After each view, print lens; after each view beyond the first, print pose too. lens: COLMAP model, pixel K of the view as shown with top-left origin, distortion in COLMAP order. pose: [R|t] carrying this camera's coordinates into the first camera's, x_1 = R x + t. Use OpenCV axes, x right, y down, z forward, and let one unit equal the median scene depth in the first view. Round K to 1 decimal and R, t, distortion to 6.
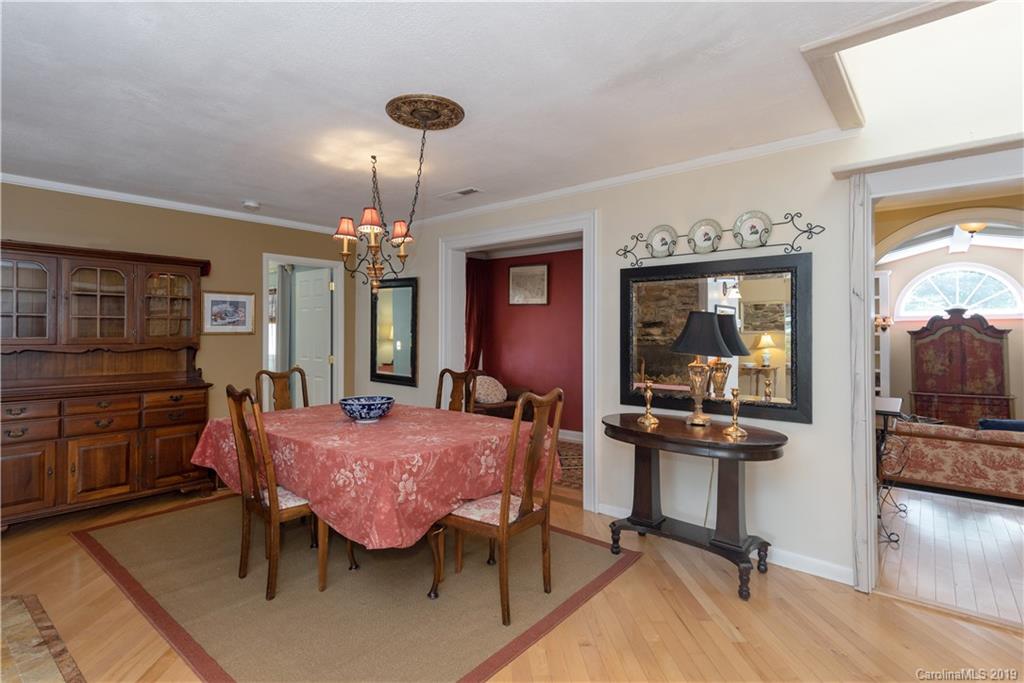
lens RADIAL K [[508.4, 0, 510.2], [0, 508.4, 330.7], [0, 0, 1]] dist [0.019404, 0.000434]
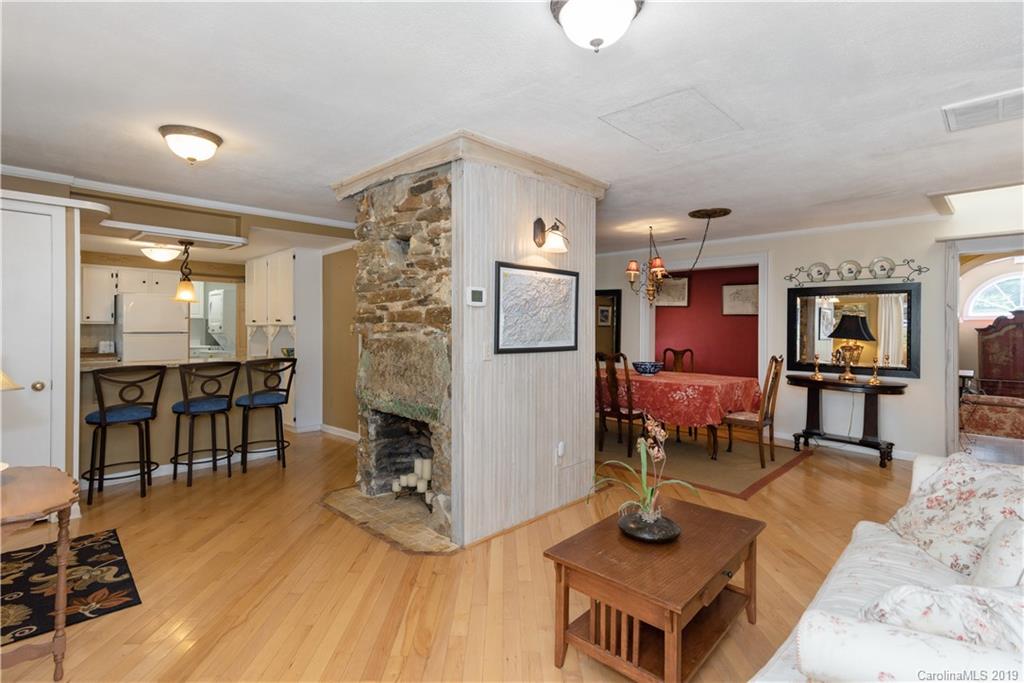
lens RADIAL K [[498.8, 0, 509.5], [0, 498.8, 328.3], [0, 0, 1]] dist [0.028684, 0.001265]
pose [[0.996935, 0.008362, -0.077785, -0.625711], [-0.007989, 0.999955, 0.005109, 0.008311], [0.077824, -0.004472, 0.996957, -0.784336]]
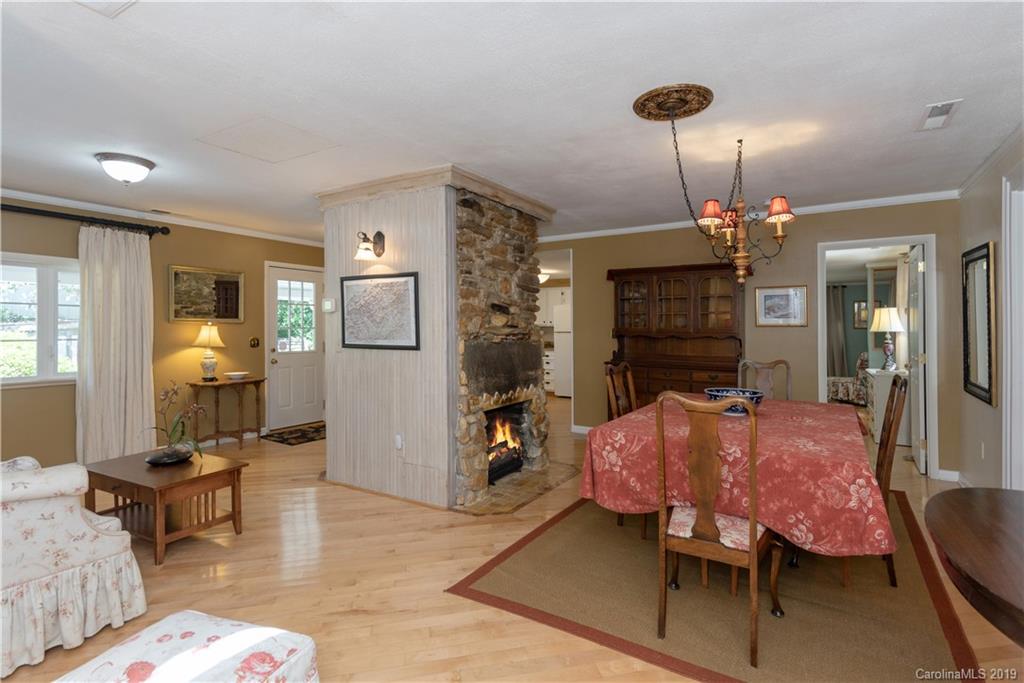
lens RADIAL K [[508.4, 0, 510.2], [0, 508.4, 330.7], [0, 0, 1]] dist [0.019404, 0.000434]
pose [[0.126148, 0.011160, -0.991949, 0.608240], [0.000336, 0.999936, 0.011293, 0.005667], [0.992011, -0.001758, 0.126137, 0.427736]]
